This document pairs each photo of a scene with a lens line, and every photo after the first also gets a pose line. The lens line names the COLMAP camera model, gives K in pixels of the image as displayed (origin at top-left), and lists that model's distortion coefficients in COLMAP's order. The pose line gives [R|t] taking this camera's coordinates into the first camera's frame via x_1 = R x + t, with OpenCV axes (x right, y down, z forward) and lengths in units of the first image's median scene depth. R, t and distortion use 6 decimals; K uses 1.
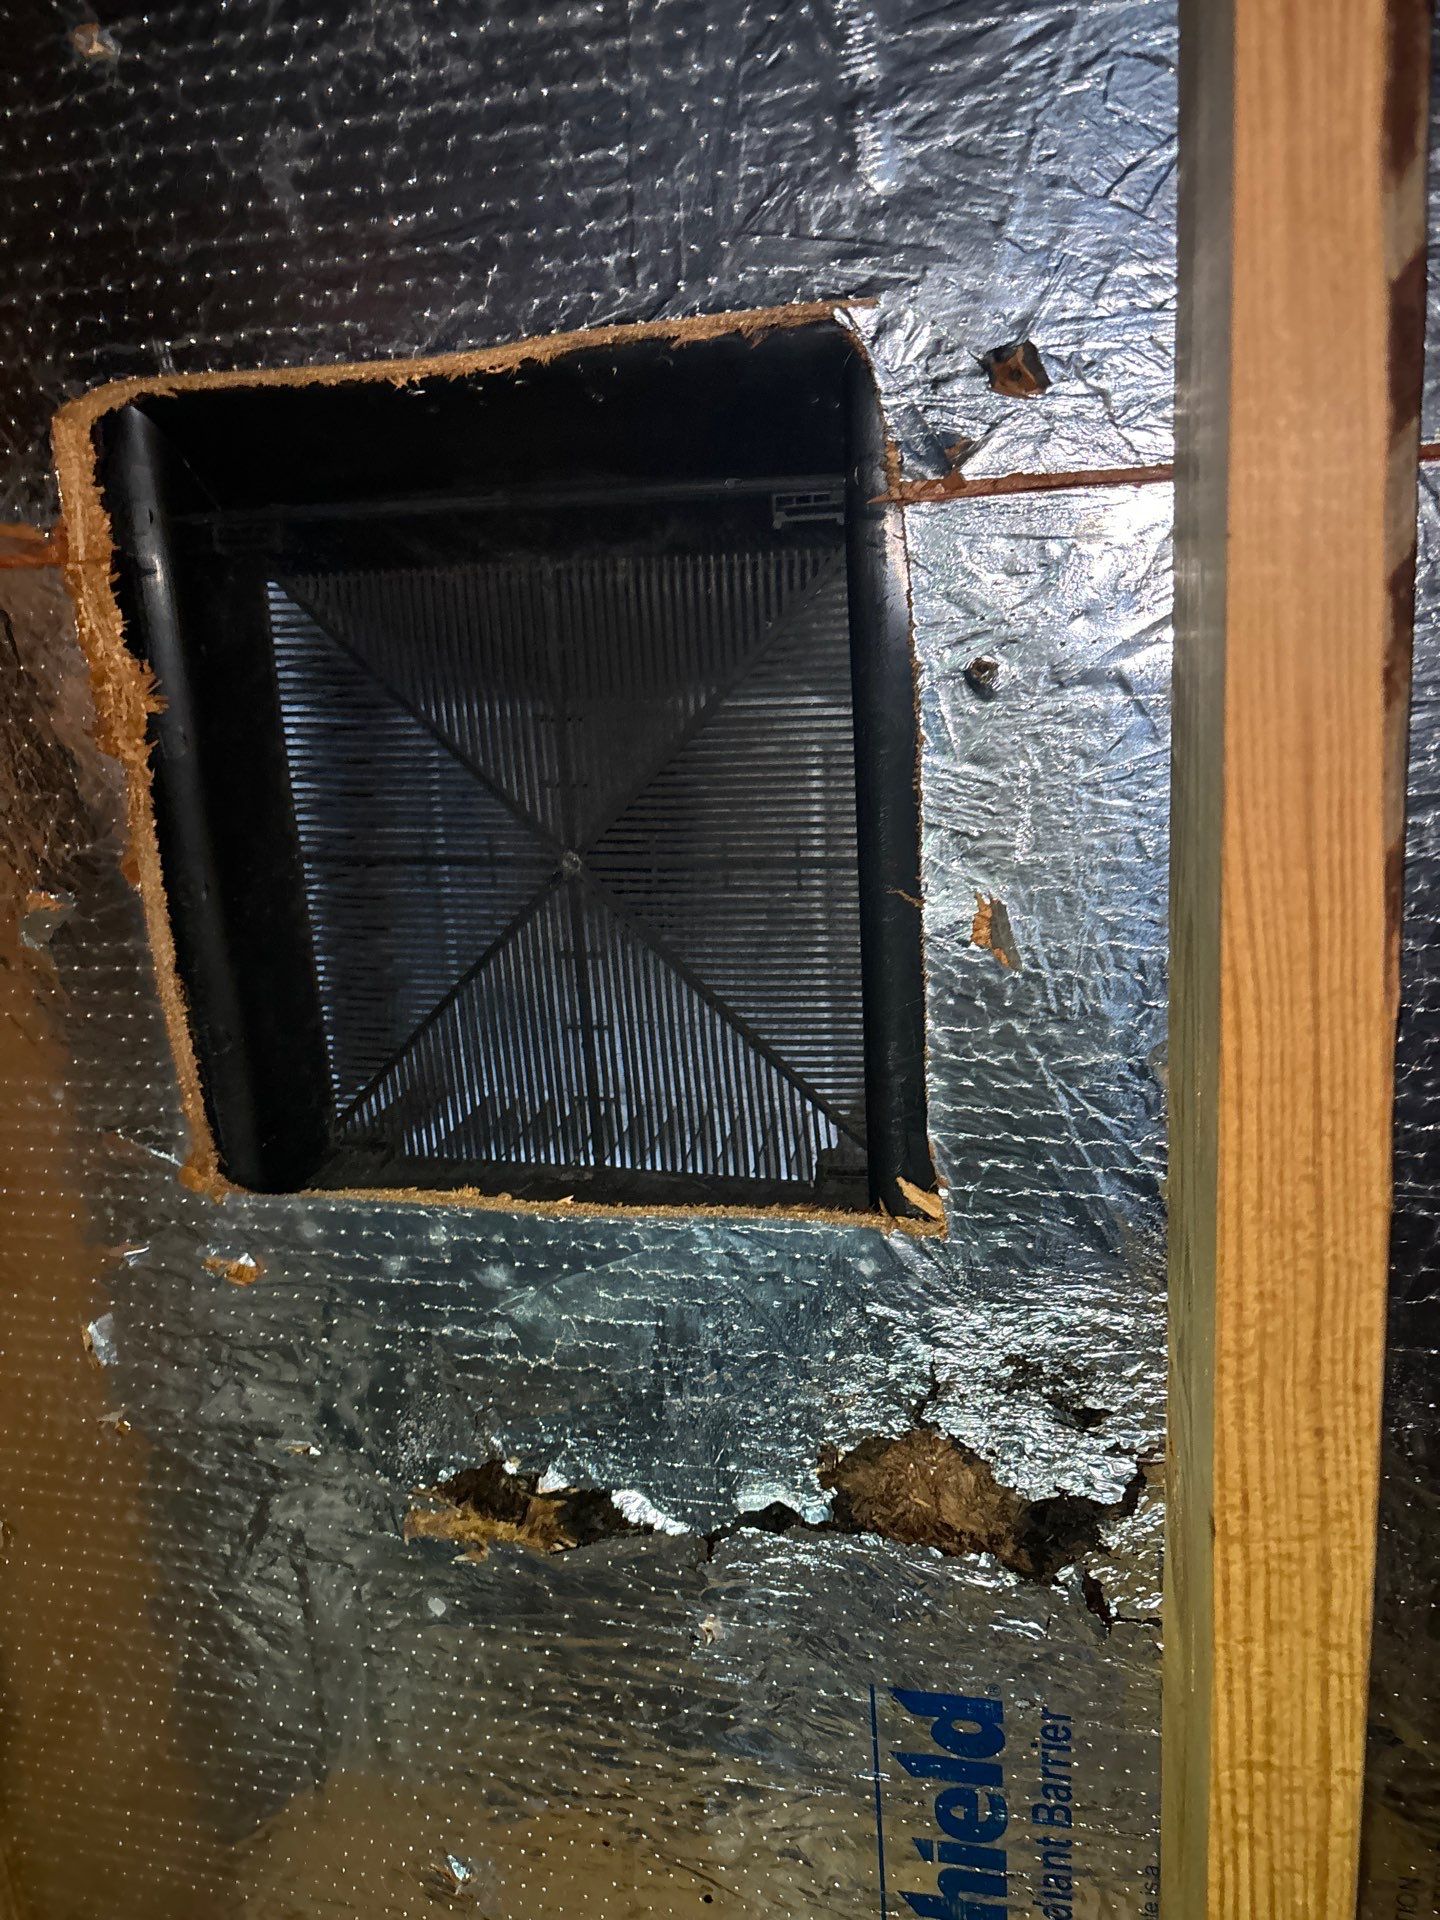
lens RADIAL K [[1627.6, 0, 715.1], [0, 1627.6, 932.5], [0, 0, 1]] dist [0.033259, -0.050230]
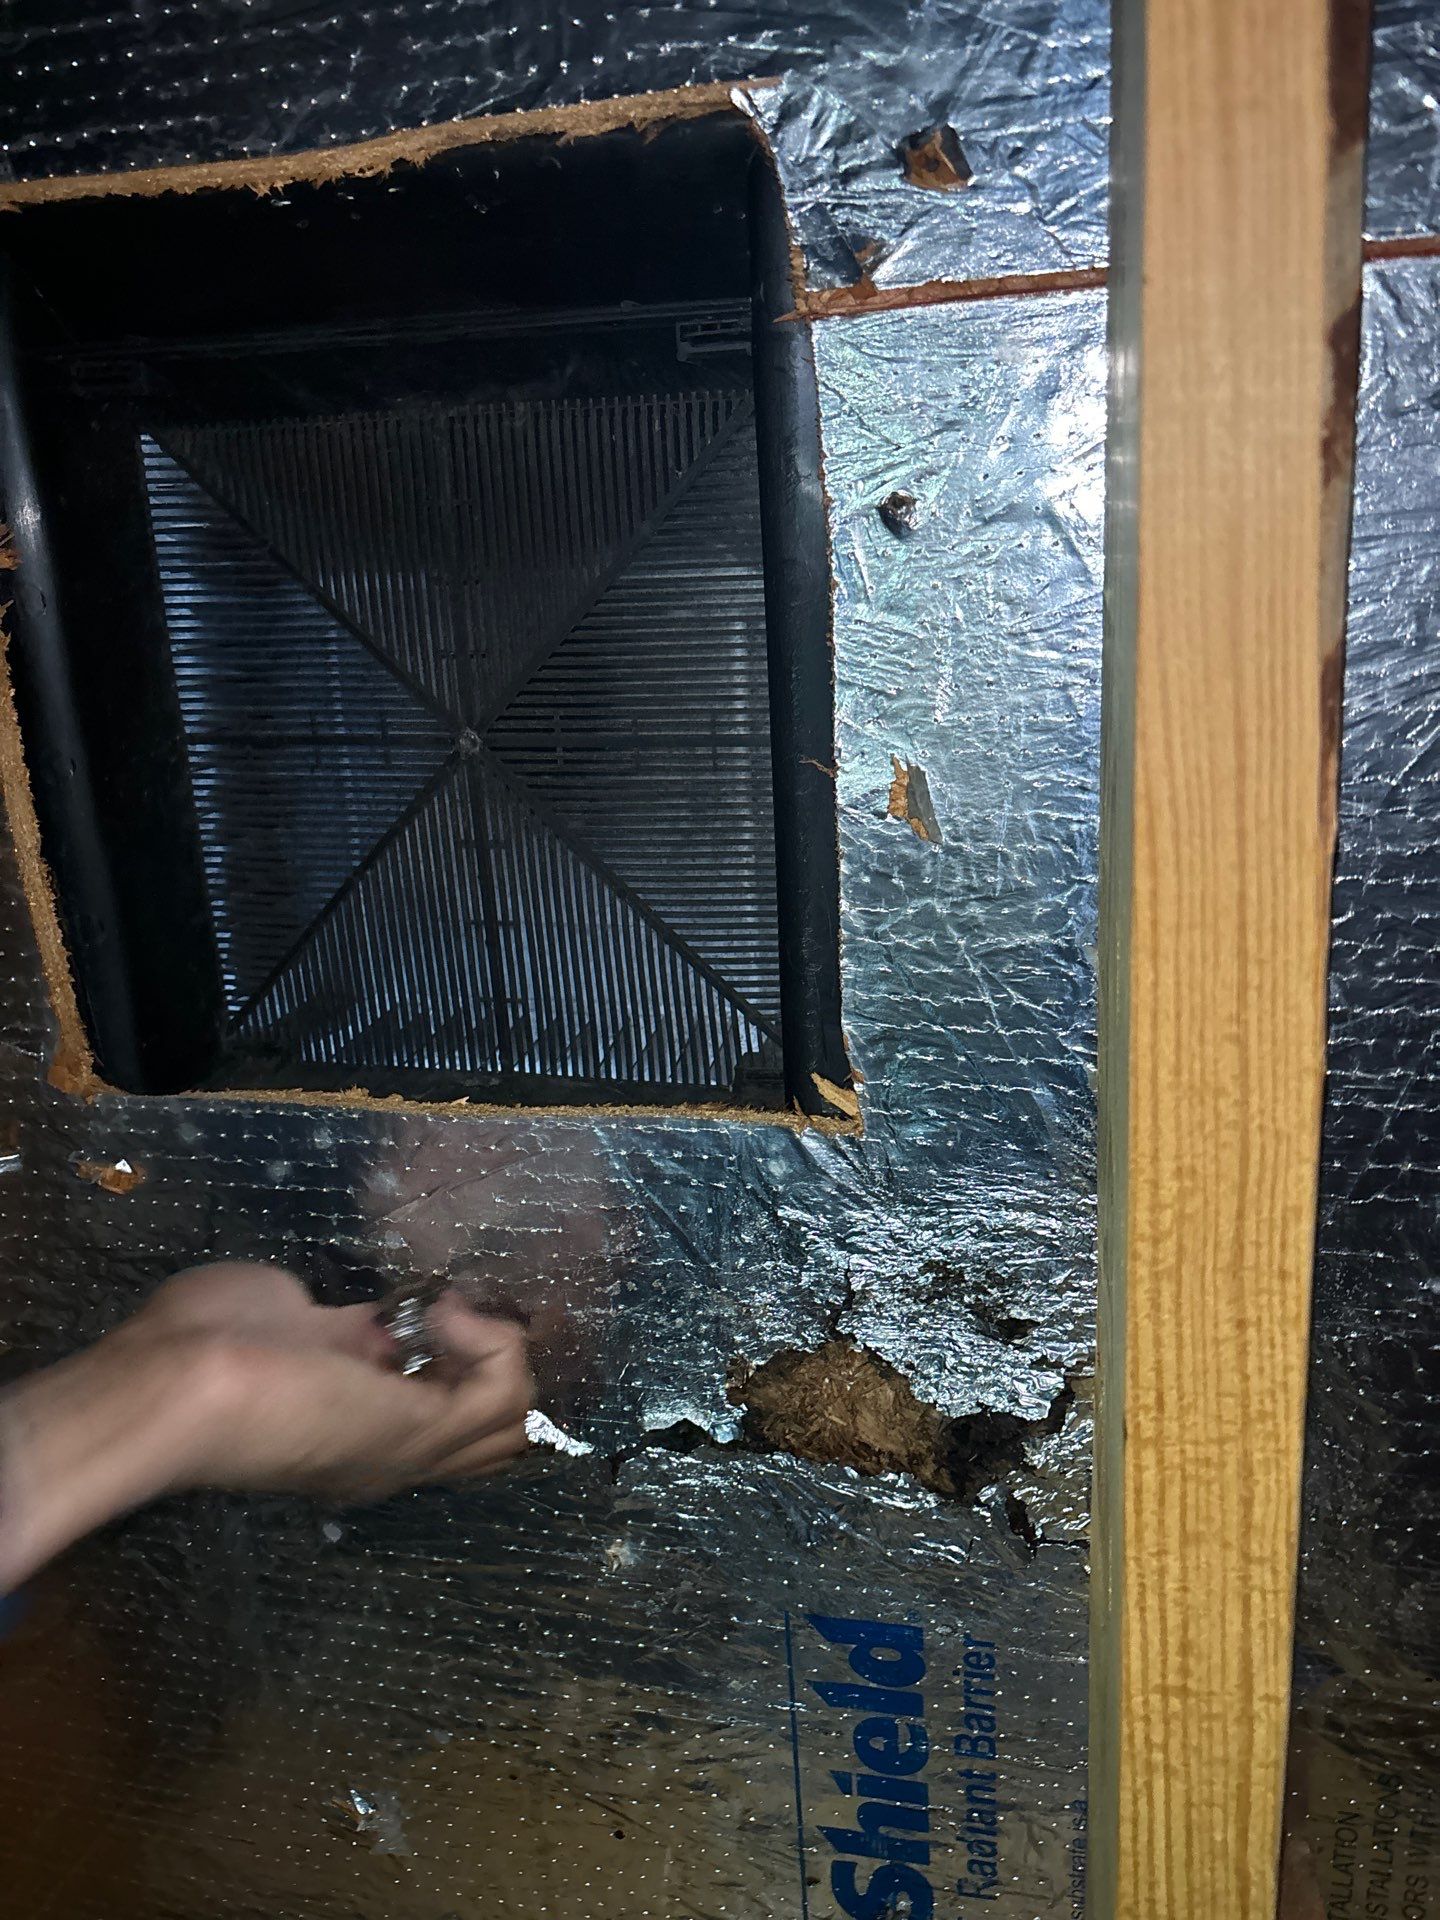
lens RADIAL K [[1608.7, 0, 723.0], [0, 1608.7, 956.6], [0, 0, 1]] dist [0.018803, -0.008899]
pose [[0.999947, 0.003299, 0.009710, 0.052883], [-0.003653, 0.999318, 0.036733, 0.050934], [-0.009582, -0.036766, 0.999278, 0.087384]]
